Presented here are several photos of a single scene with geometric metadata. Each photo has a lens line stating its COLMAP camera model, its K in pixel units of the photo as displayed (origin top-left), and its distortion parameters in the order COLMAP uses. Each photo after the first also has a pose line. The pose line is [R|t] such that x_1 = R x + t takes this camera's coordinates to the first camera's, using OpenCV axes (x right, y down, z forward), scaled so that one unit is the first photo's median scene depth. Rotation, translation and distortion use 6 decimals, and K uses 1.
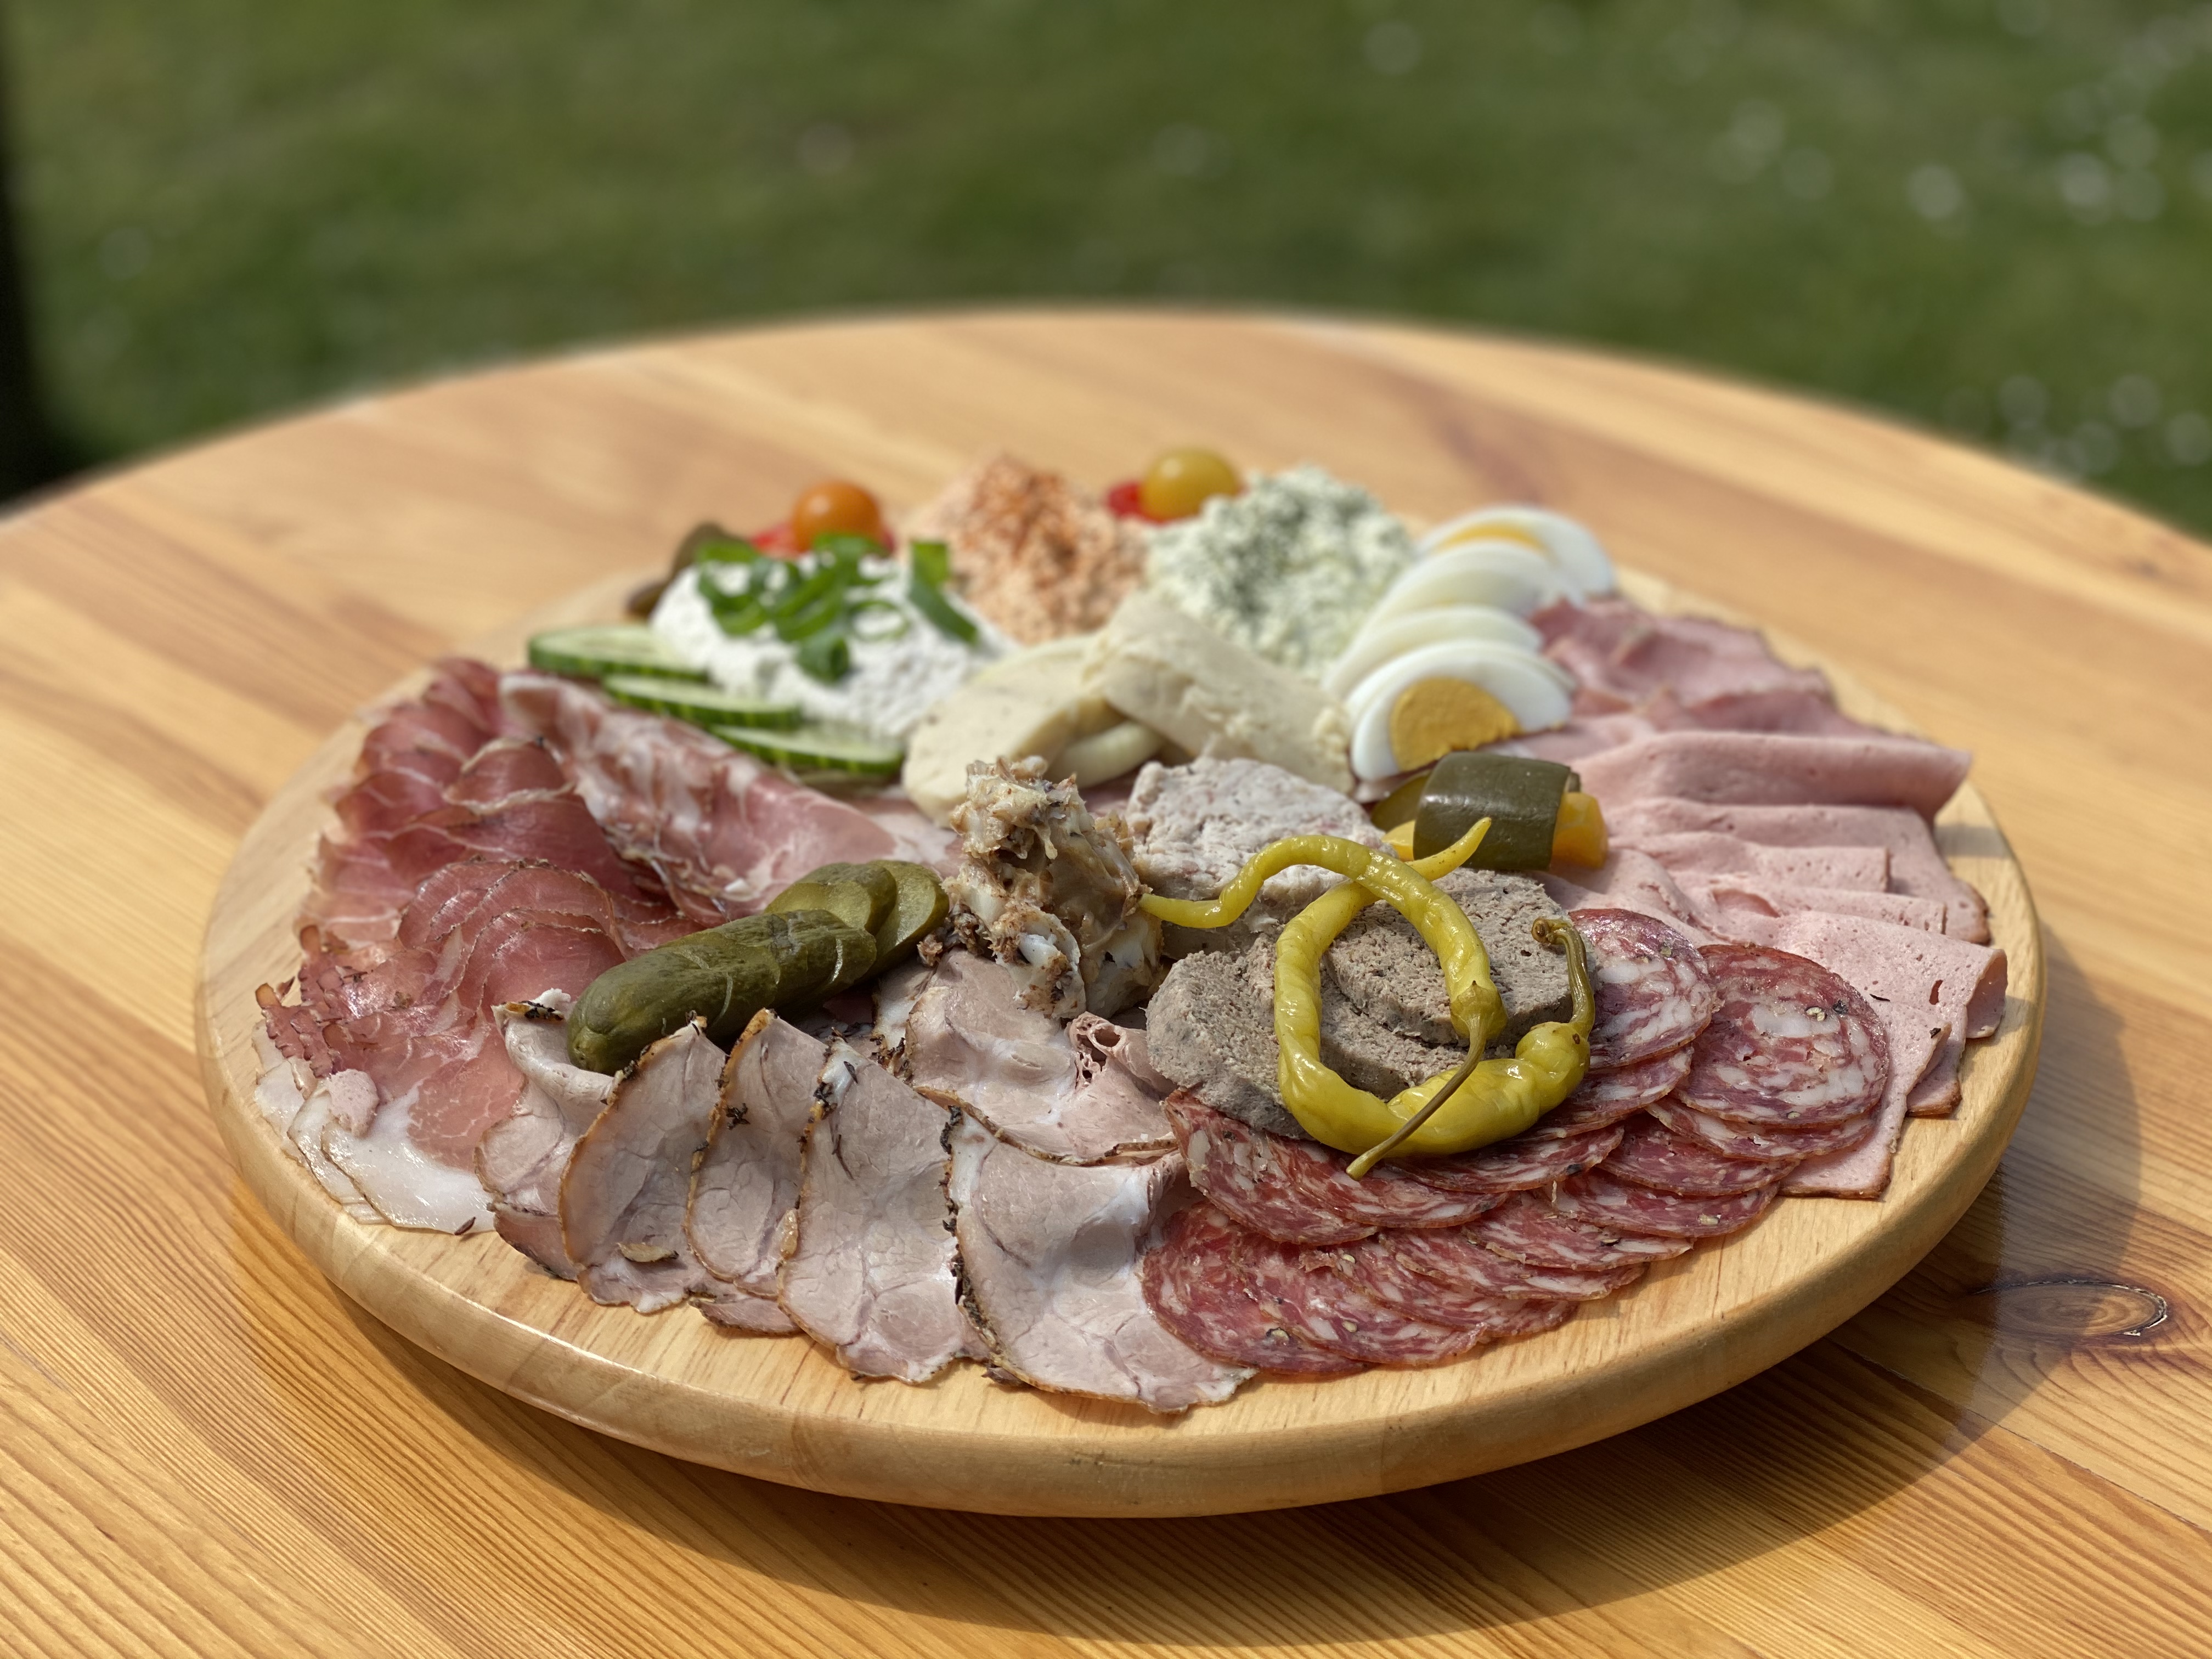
lens RADIAL K [[3342.1, 0, 1106.0], [0, 3342.1, 829.5], [0, 0, 1]] dist [-0.027712, -0.131017]
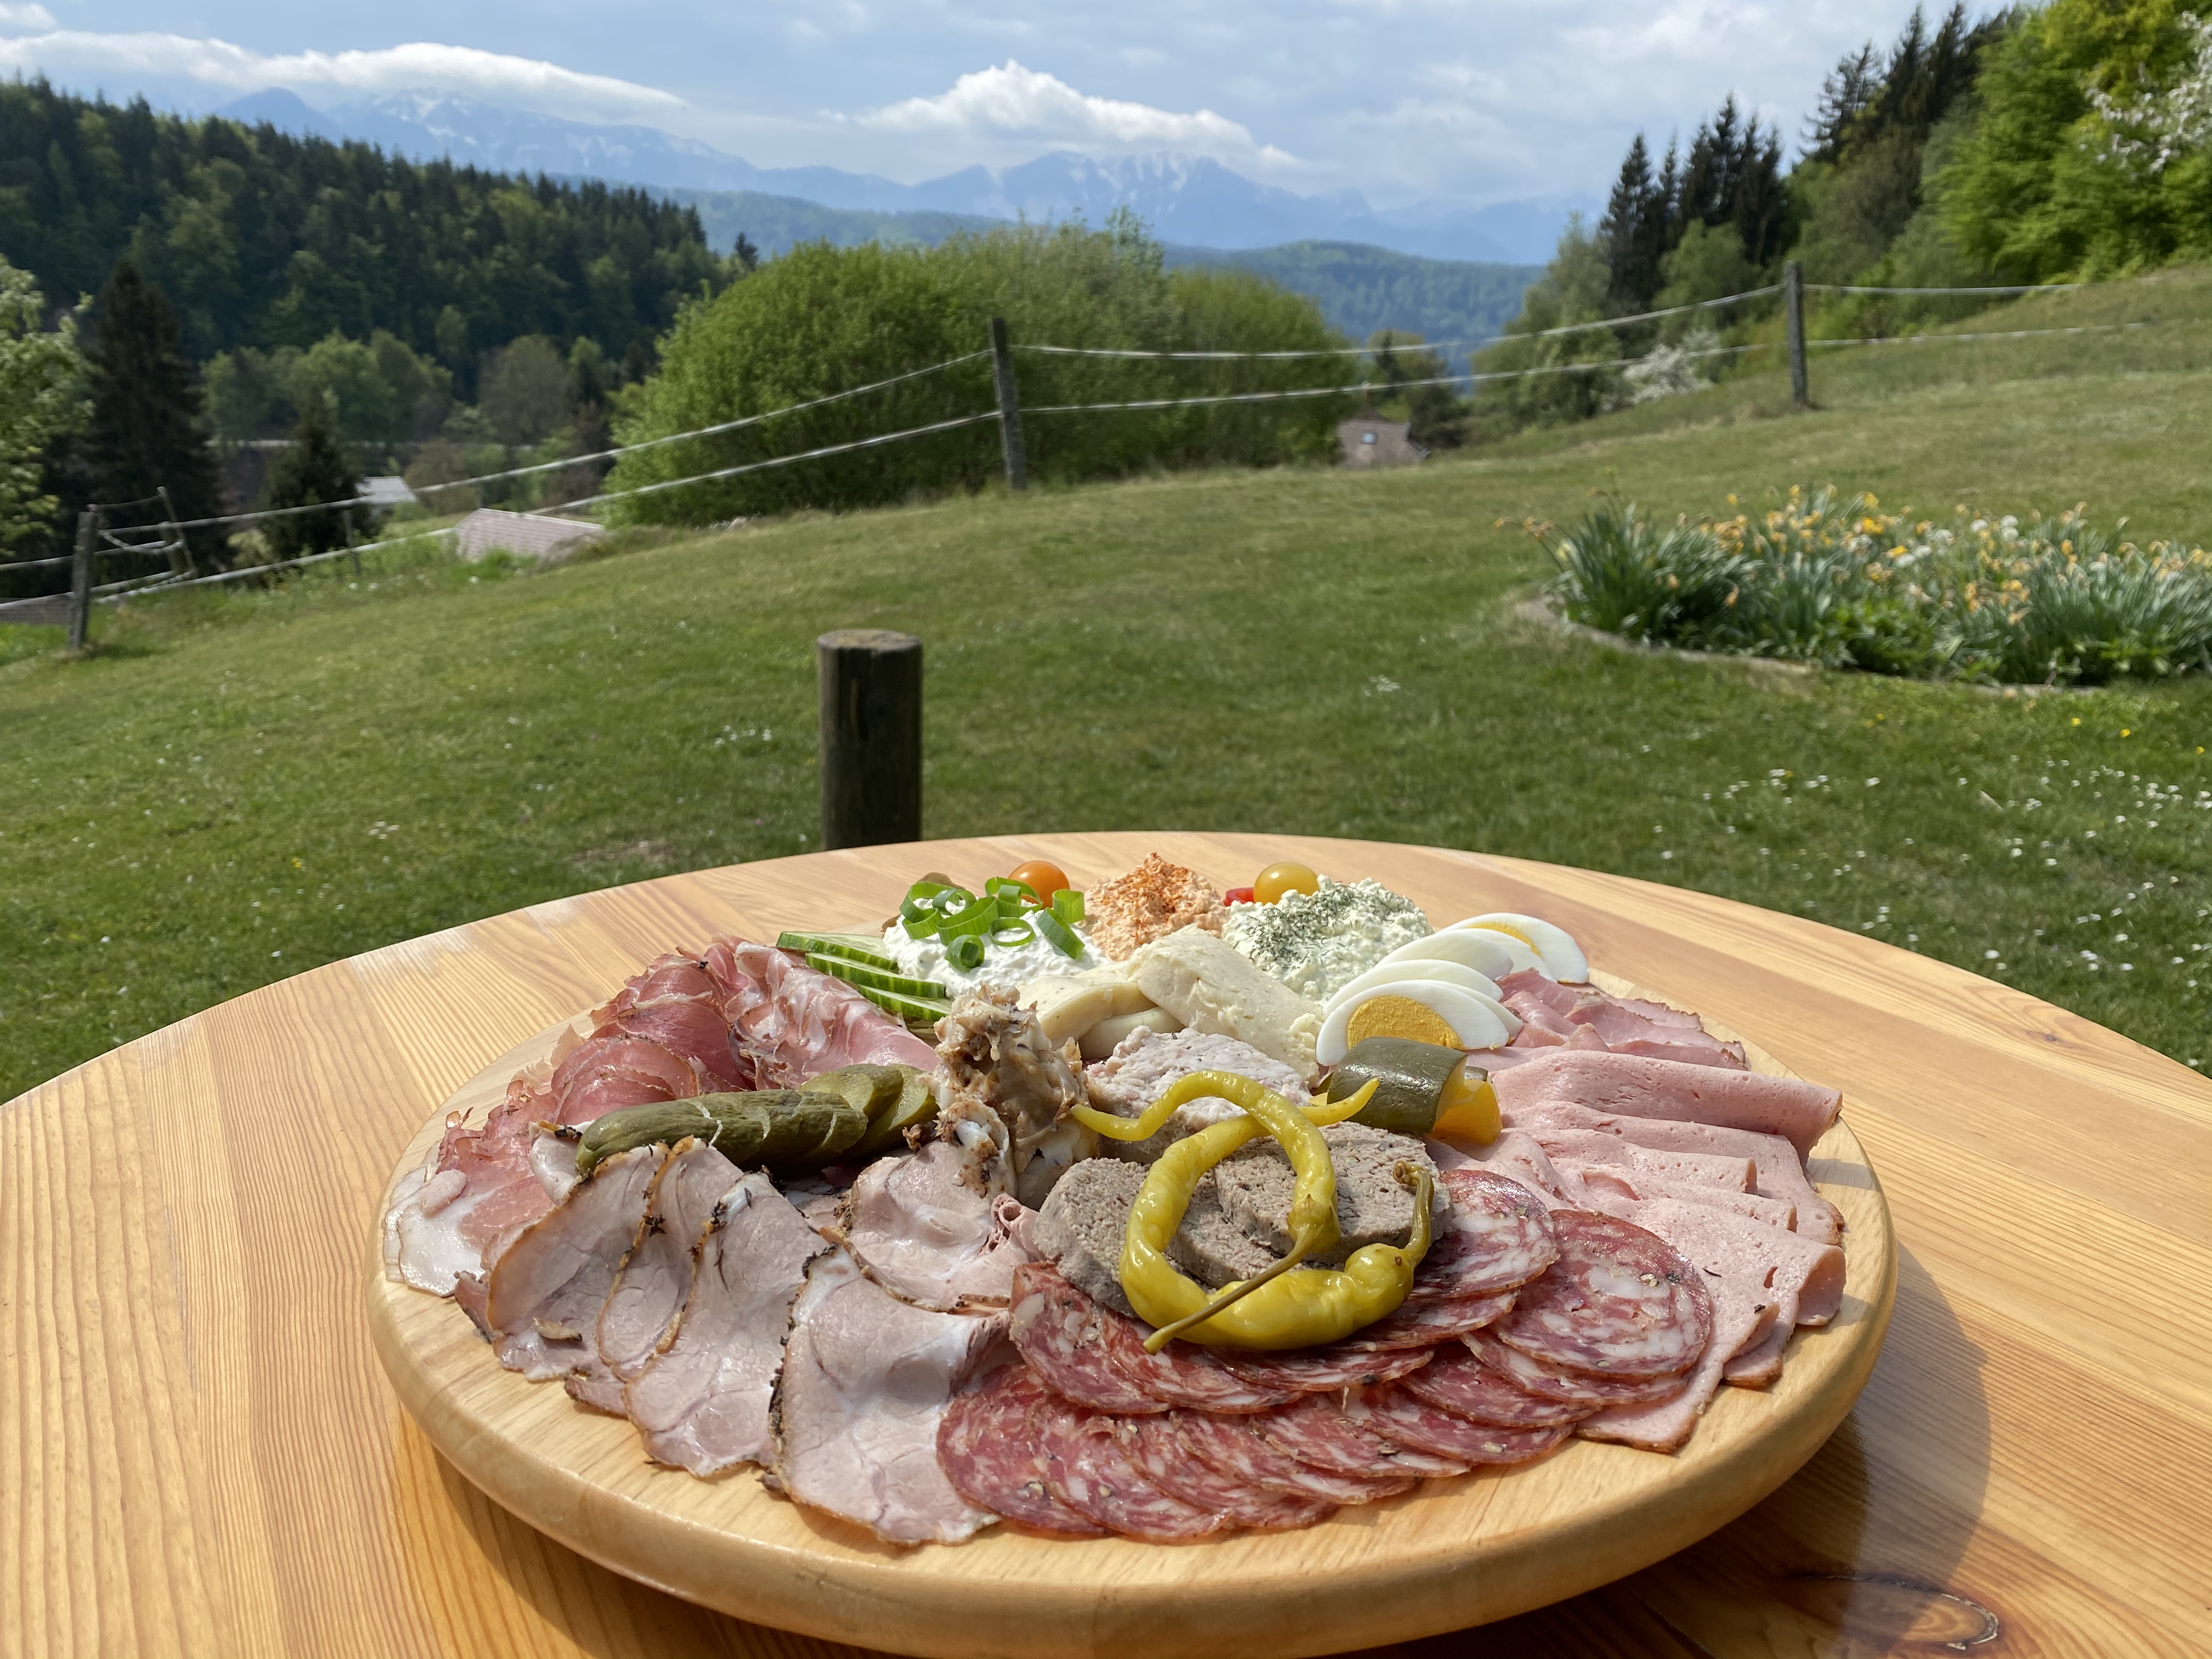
lens RADIAL K [[1636.7, 0, 1215.4], [0, 1636.7, 825.7], [0, 0, 1]] dist [-0.003089, -0.061473]
pose [[0.969277, 0.062267, -0.237961, 0.199045], [-0.128411, 0.953227, -0.273622, 0.080363], [0.209793, 0.295772, 0.931937, 0.442212]]
